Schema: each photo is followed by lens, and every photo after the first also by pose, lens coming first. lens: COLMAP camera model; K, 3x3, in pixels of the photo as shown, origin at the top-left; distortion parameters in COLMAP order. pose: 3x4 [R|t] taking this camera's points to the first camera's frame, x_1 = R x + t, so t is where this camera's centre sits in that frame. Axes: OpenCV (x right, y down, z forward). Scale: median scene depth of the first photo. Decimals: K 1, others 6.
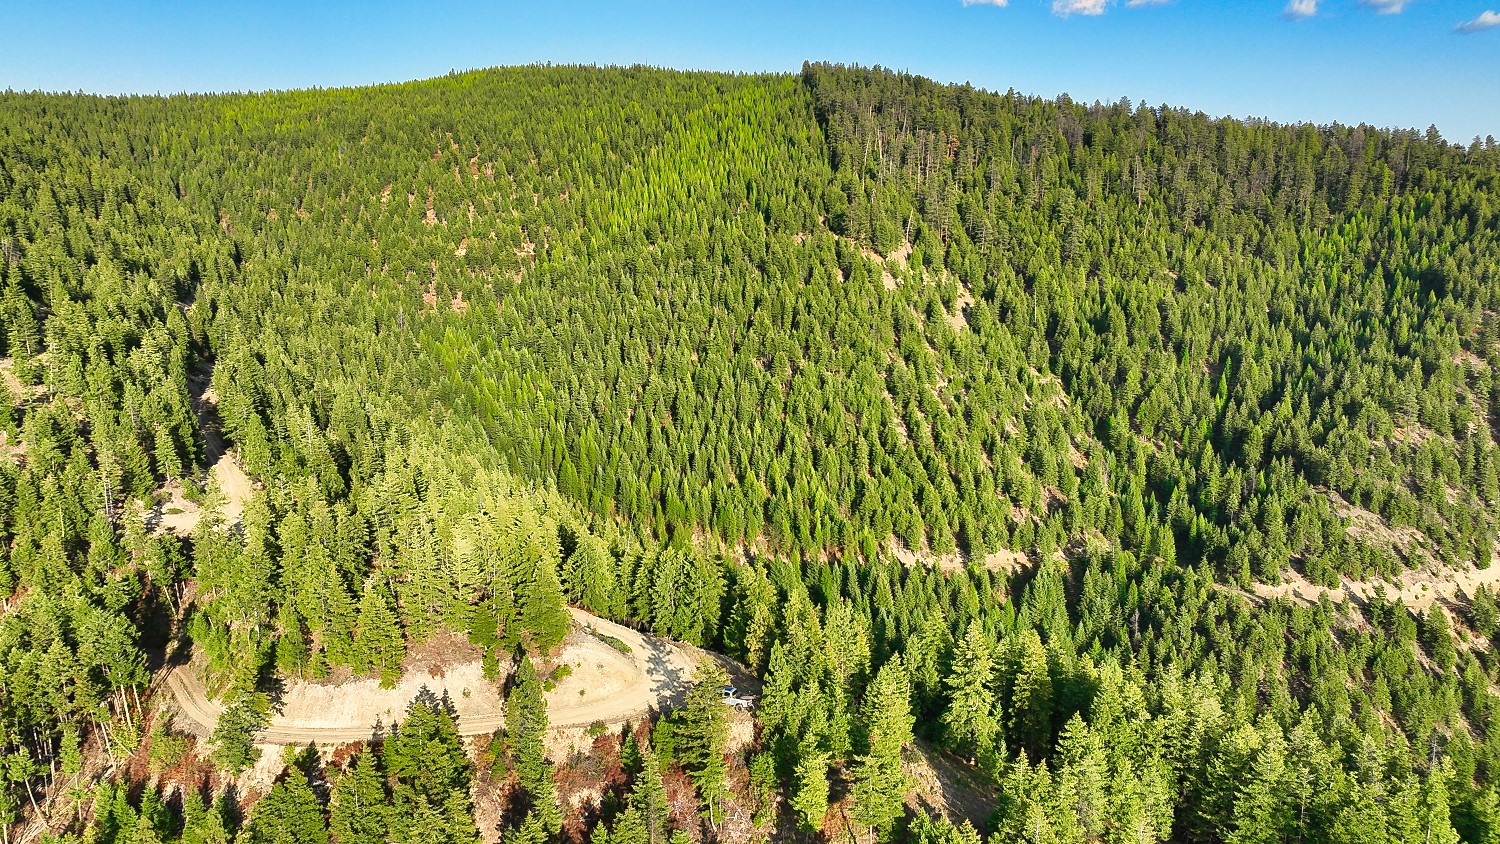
lens RADIAL K [[1058.8, 0, 753.4], [0, 1058.8, 419.5], [0, 0, 1]] dist [-0.002986, 0.017352]
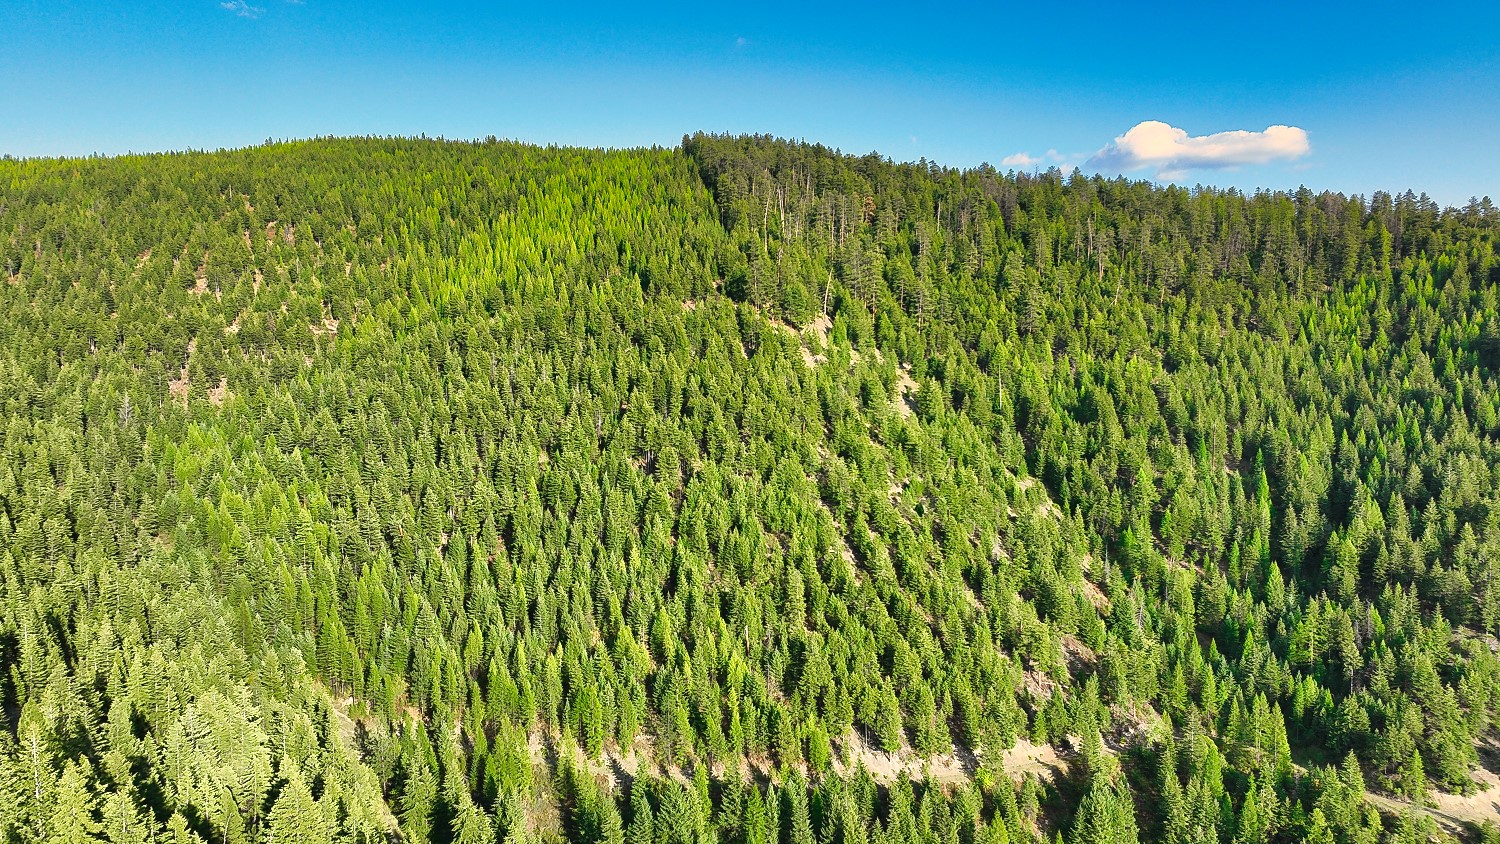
lens RADIAL K [[1058.8, 0, 753.4], [0, 1058.8, 419.5], [0, 0, 1]] dist [-0.002986, 0.017352]
pose [[0.993025, -0.006216, 0.117744, -0.000052], [0.019897, 0.993123, -0.115376, -0.000302], [-0.116217, 0.116914, 0.986319, 0.292532]]
